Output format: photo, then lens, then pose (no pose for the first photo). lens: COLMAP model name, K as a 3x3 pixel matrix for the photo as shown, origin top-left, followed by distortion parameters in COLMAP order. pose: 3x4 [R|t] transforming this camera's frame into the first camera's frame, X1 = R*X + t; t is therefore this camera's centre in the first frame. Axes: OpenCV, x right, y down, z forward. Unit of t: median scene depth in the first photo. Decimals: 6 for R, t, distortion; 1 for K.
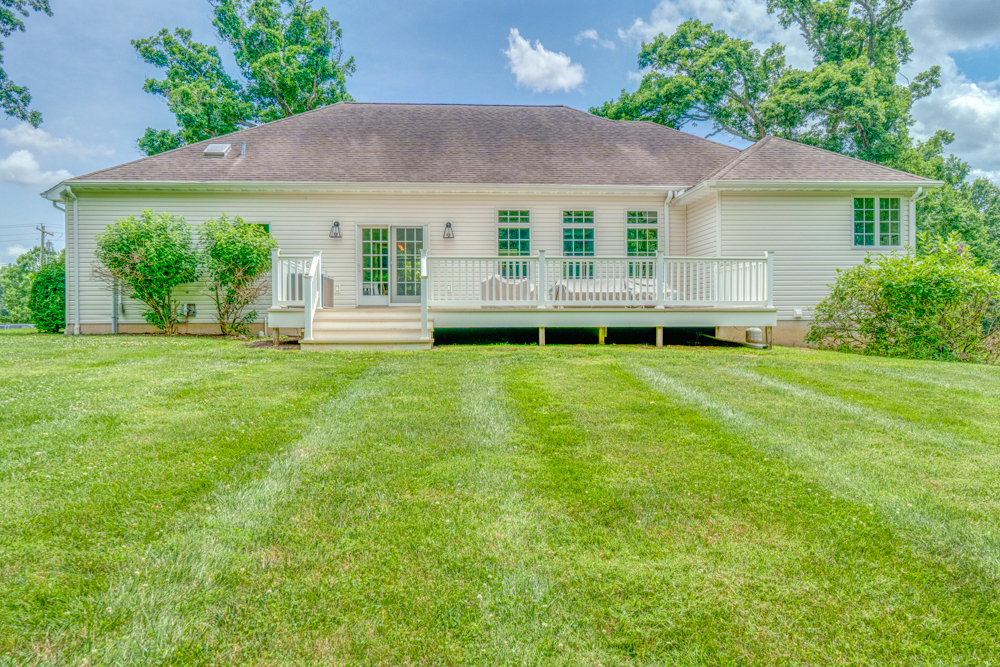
lens RADIAL K [[452.7, 0, 498.7], [0, 452.7, 324.0], [0, 0, 1]] dist [0.002673, 0.000320]
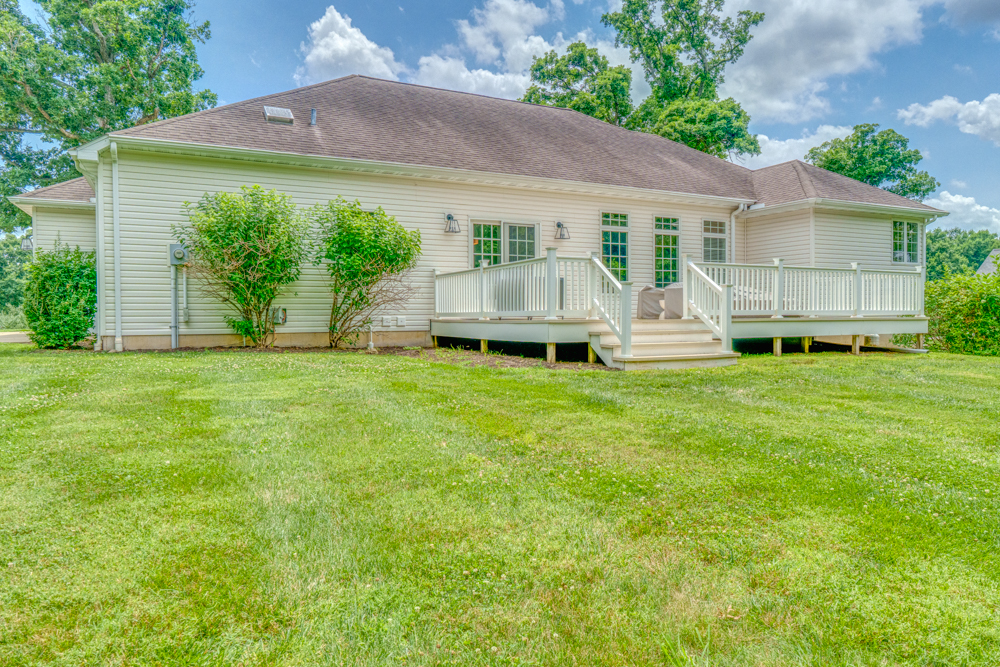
lens RADIAL K [[452.7, 0, 498.7], [0, 452.7, 324.0], [0, 0, 1]] dist [0.002673, 0.000320]
pose [[0.964252, -0.003719, 0.264960, -0.616962], [0.004094, 0.999991, -0.000863, -0.018448], [-0.264955, 0.001917, 0.964259, 0.174864]]
